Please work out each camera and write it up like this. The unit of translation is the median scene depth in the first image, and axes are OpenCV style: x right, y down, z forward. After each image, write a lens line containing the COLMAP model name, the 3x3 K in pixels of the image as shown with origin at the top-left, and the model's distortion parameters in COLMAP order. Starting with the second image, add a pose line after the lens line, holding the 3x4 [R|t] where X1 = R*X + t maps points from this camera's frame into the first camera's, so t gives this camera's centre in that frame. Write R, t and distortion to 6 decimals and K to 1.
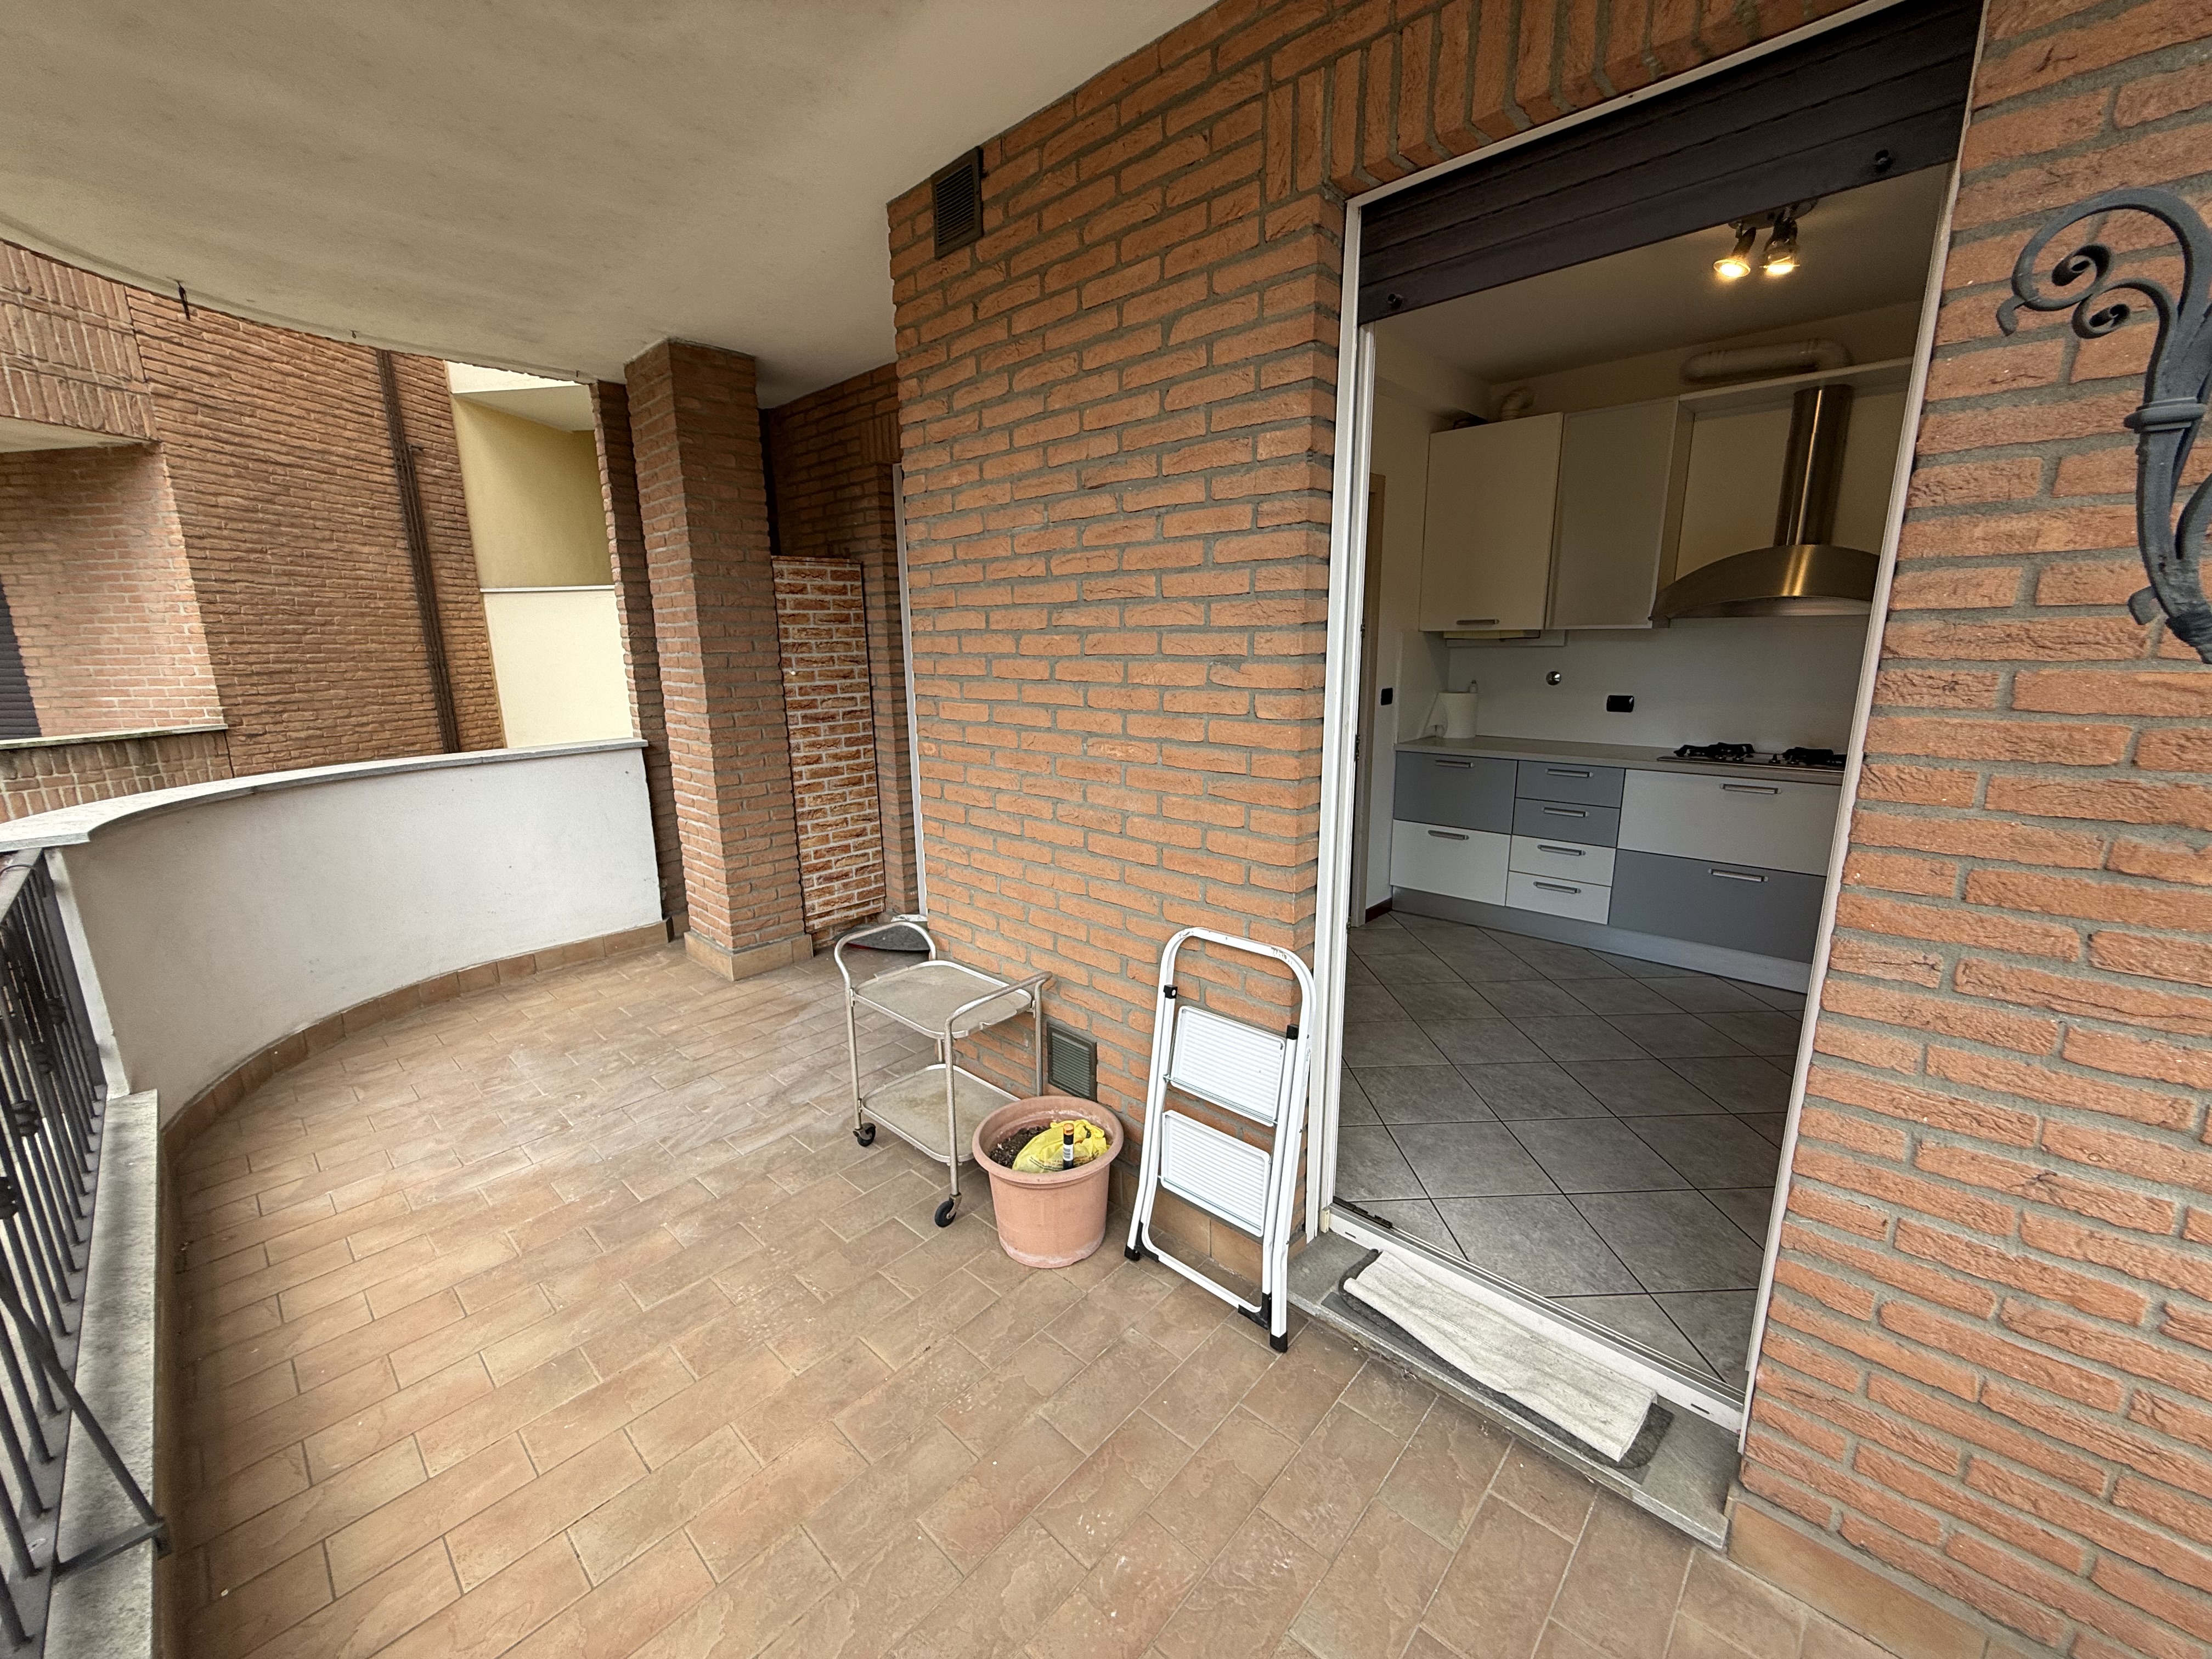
lens RADIAL K [[882.5, 0, 1104.7], [0, 882.5, 831.9], [0, 0, 1]] dist [-0.001263, 0.000273]
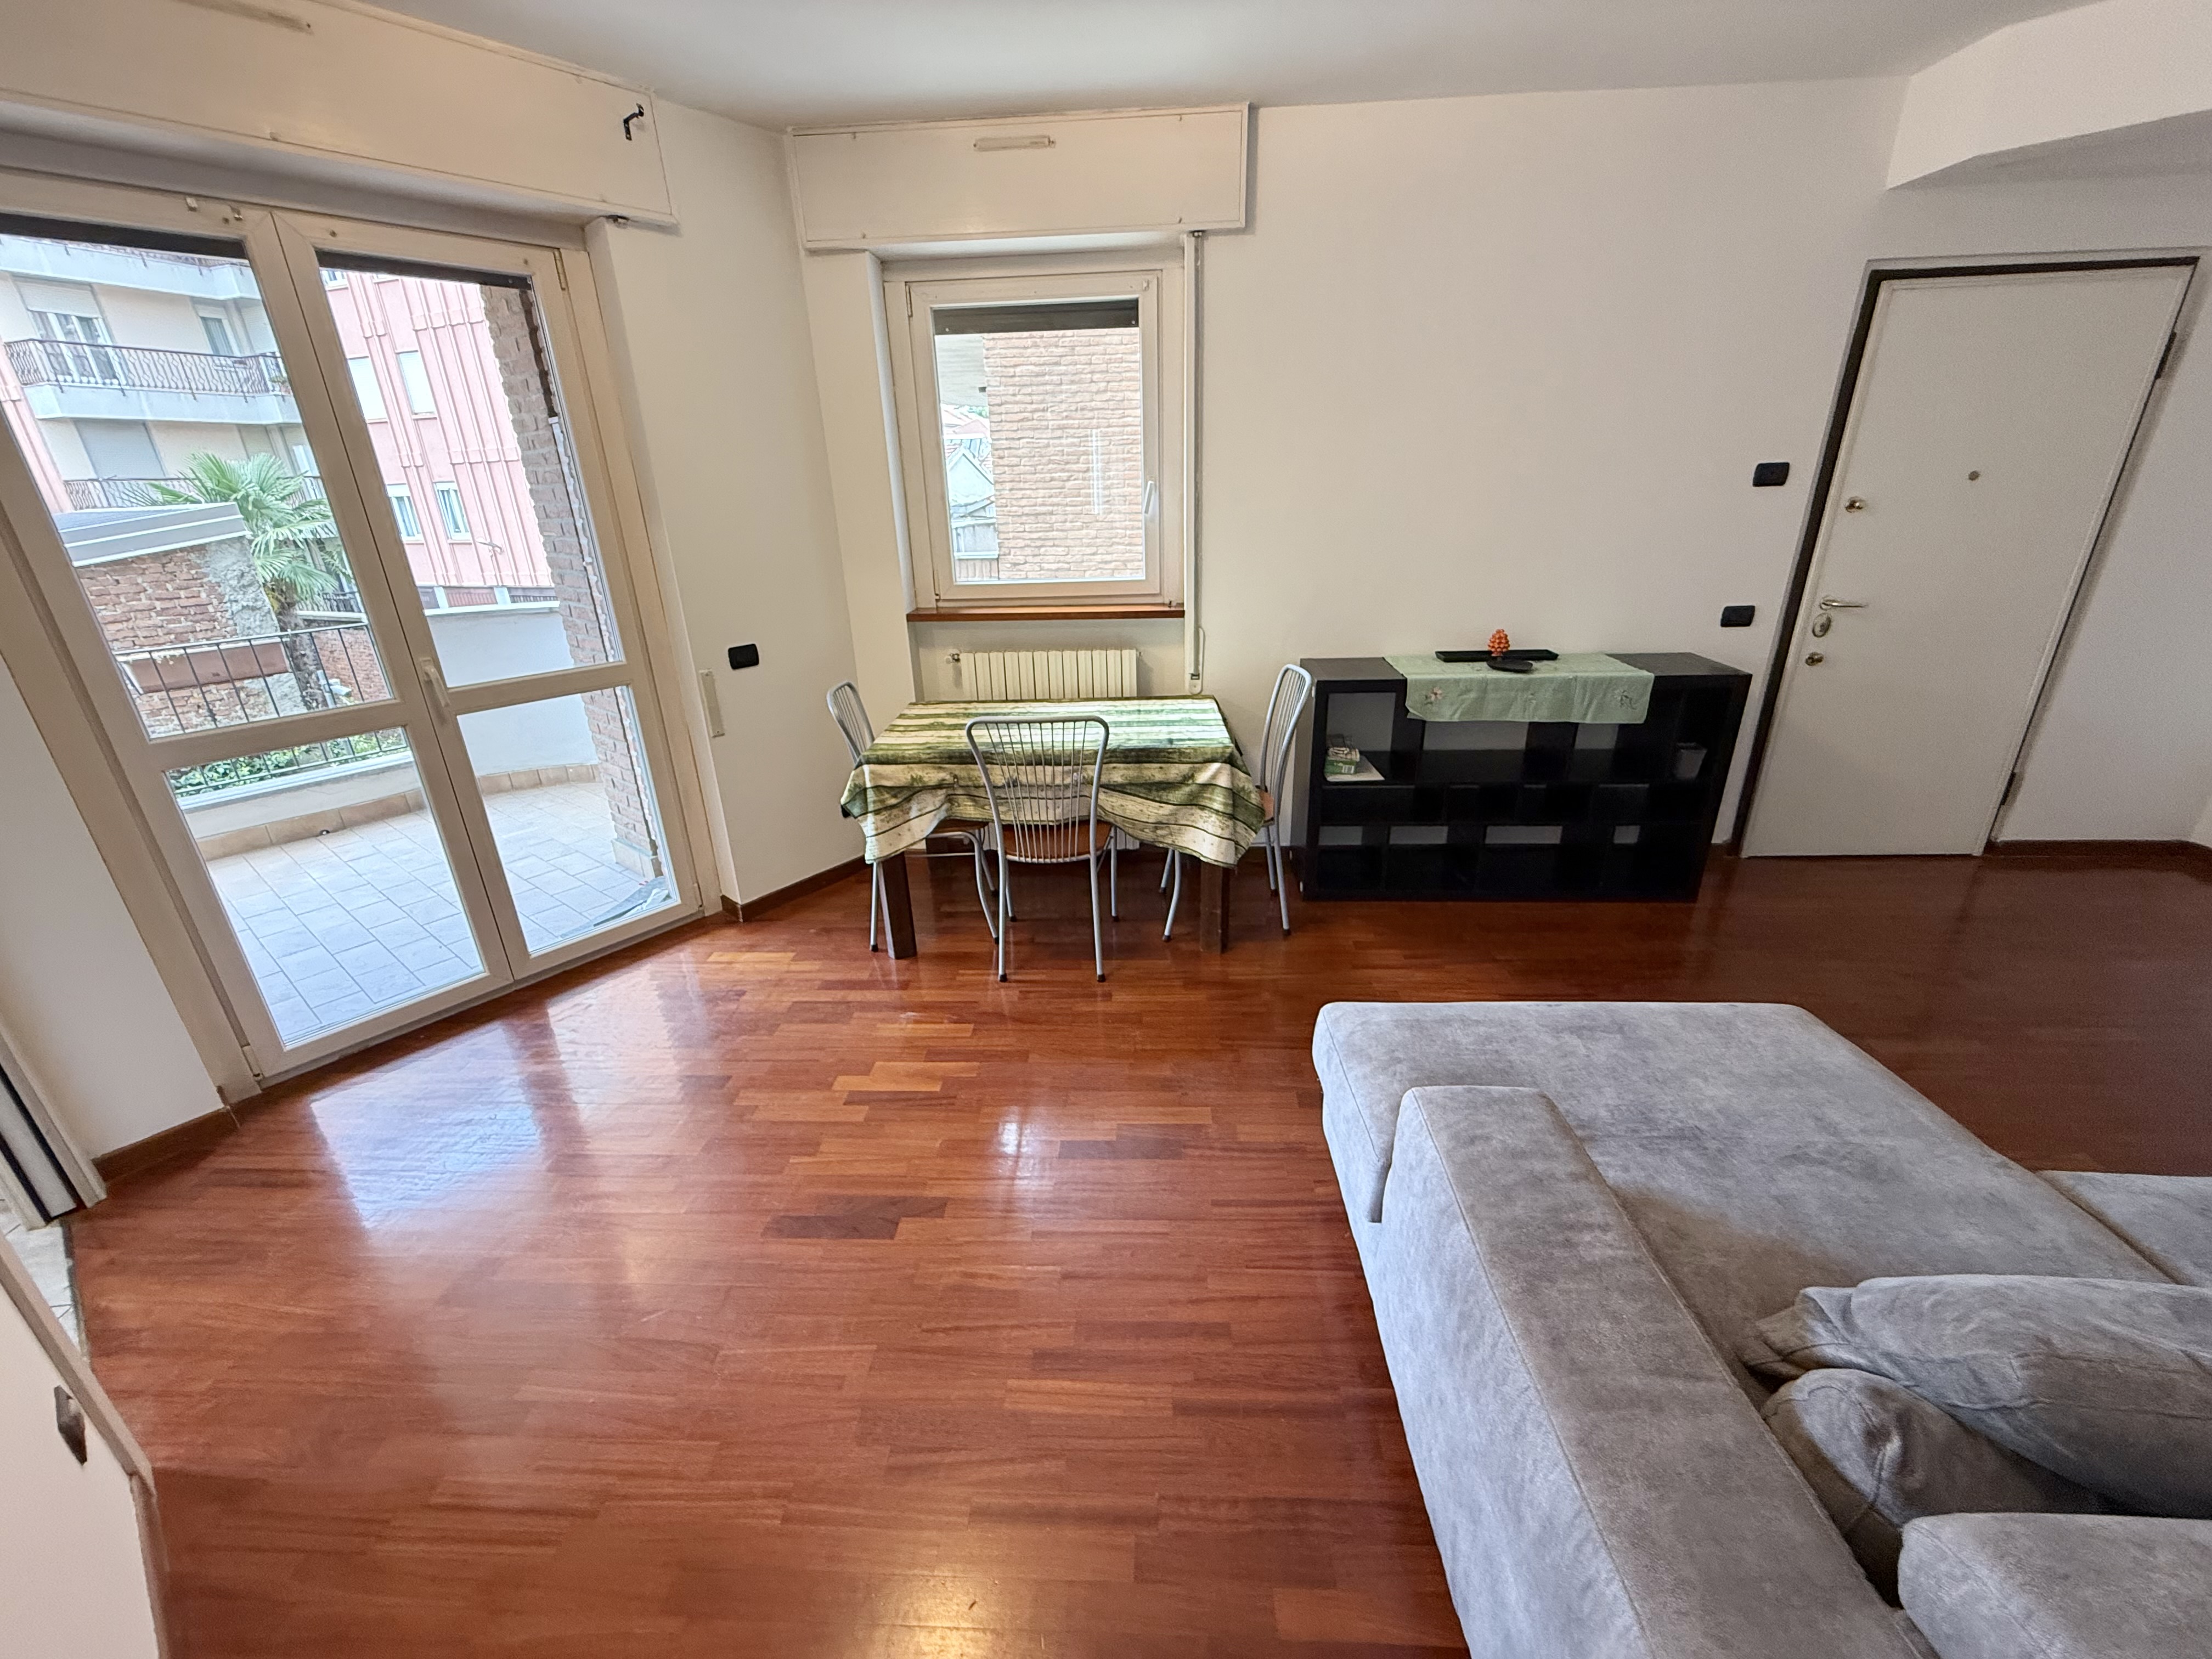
lens RADIAL K [[882.5, 0, 1100.2], [0, 882.5, 825.6], [0, 0, 1]] dist [-0.001263, 0.000273]
pose [[0.069587, 0.375910, -0.924040, 0.580533], [-0.185249, 0.915044, 0.358299, -0.361309], [0.980225, 0.146244, 0.133312, 1.476352]]
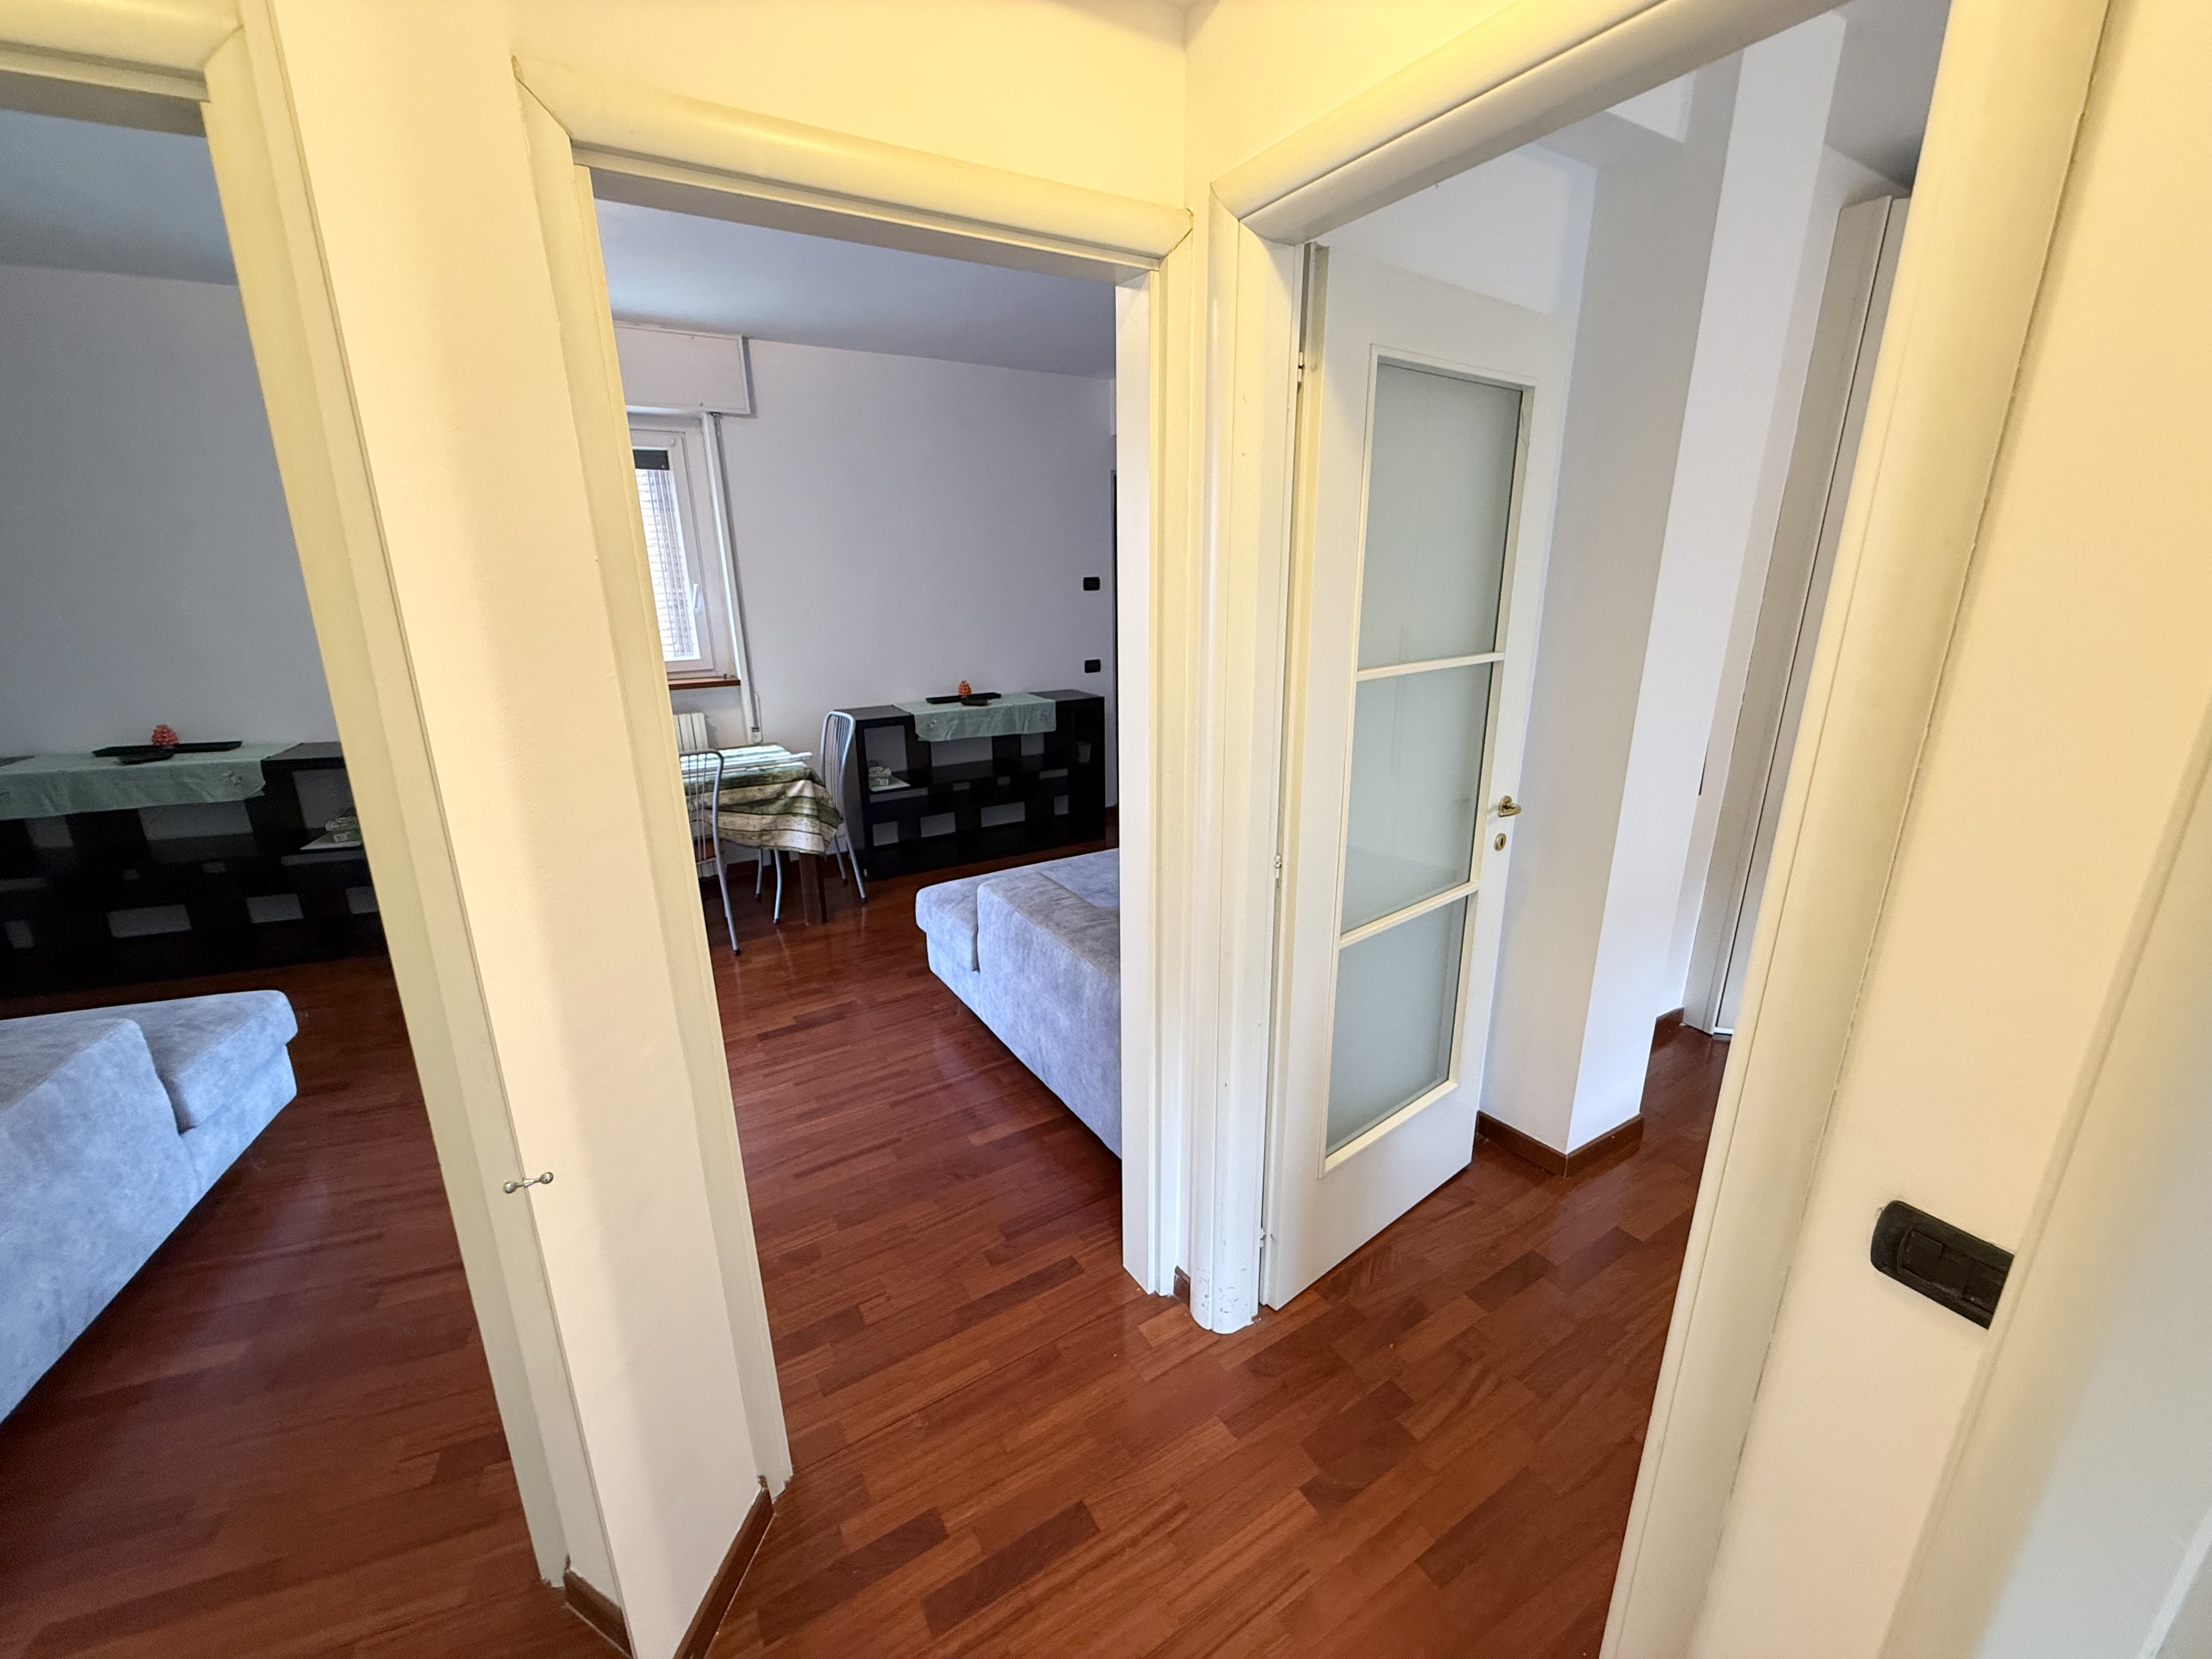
lens RADIAL K [[882.5, 0, 1107.0], [0, 882.5, 829.6], [0, 0, 1]] dist [-0.001263, 0.000273]
pose [[0.621709, 0.238635, -0.746010, 0.896726], [-0.167462, 0.970931, 0.171024, -0.345934], [0.765137, 0.018601, 0.643599, 1.273340]]
